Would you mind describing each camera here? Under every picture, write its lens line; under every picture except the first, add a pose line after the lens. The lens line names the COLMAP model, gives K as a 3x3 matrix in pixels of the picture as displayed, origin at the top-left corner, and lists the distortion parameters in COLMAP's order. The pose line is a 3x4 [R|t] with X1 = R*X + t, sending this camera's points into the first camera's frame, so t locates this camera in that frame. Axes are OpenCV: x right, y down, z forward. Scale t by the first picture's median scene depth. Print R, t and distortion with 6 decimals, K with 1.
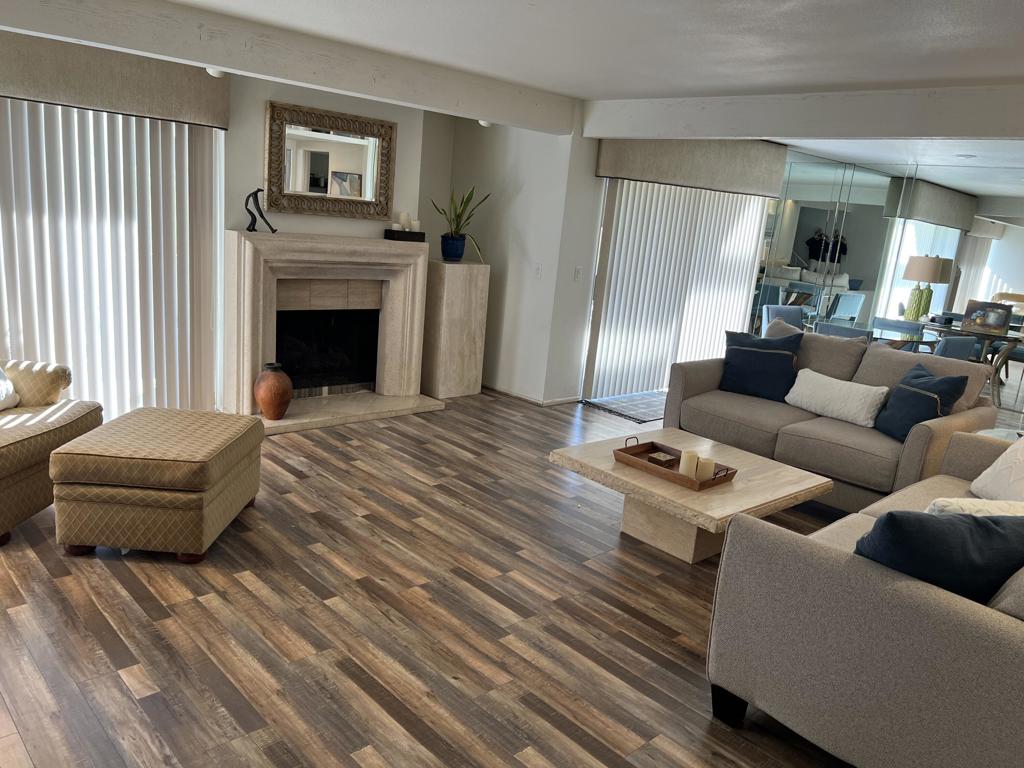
lens RADIAL K [[772.1, 0, 510.5], [0, 772.1, 387.0], [0, 0, 1]] dist [0.068138, -0.076793]
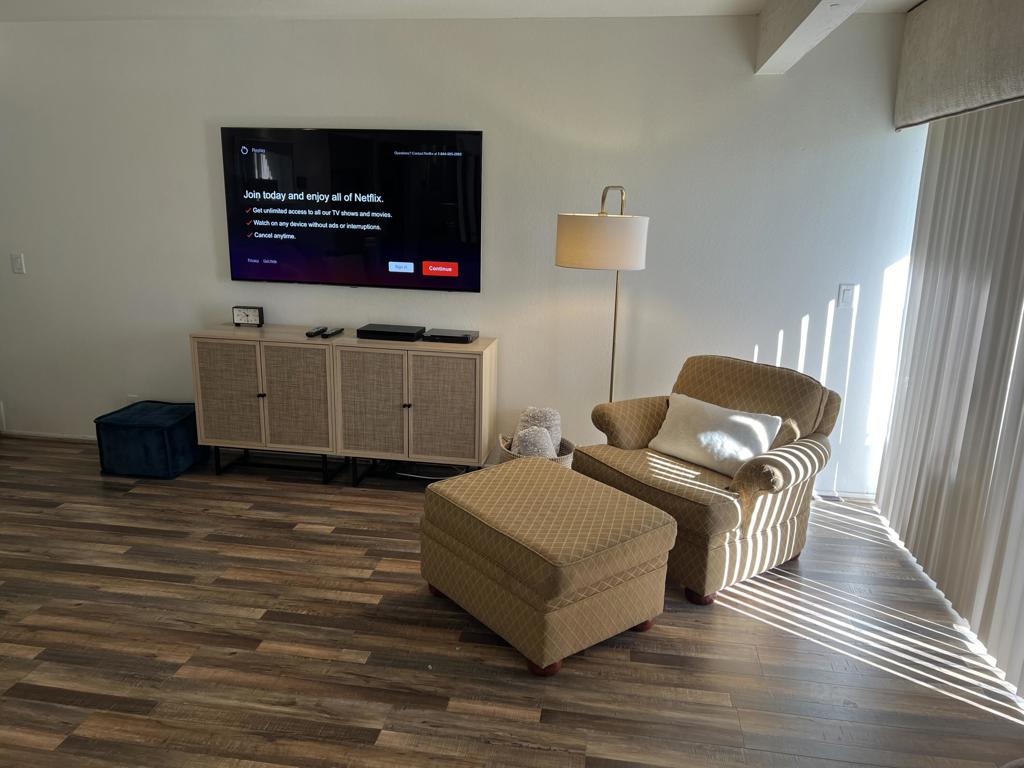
lens RADIAL K [[772.1, 0, 510.5], [0, 772.1, 387.0], [0, 0, 1]] dist [0.068138, -0.076793]
pose [[-0.783838, 0.036668, -0.619882, 0.064651], [-0.233289, 0.907740, 0.348690, -0.222708], [0.575477, 0.417928, -0.702967, 1.016953]]
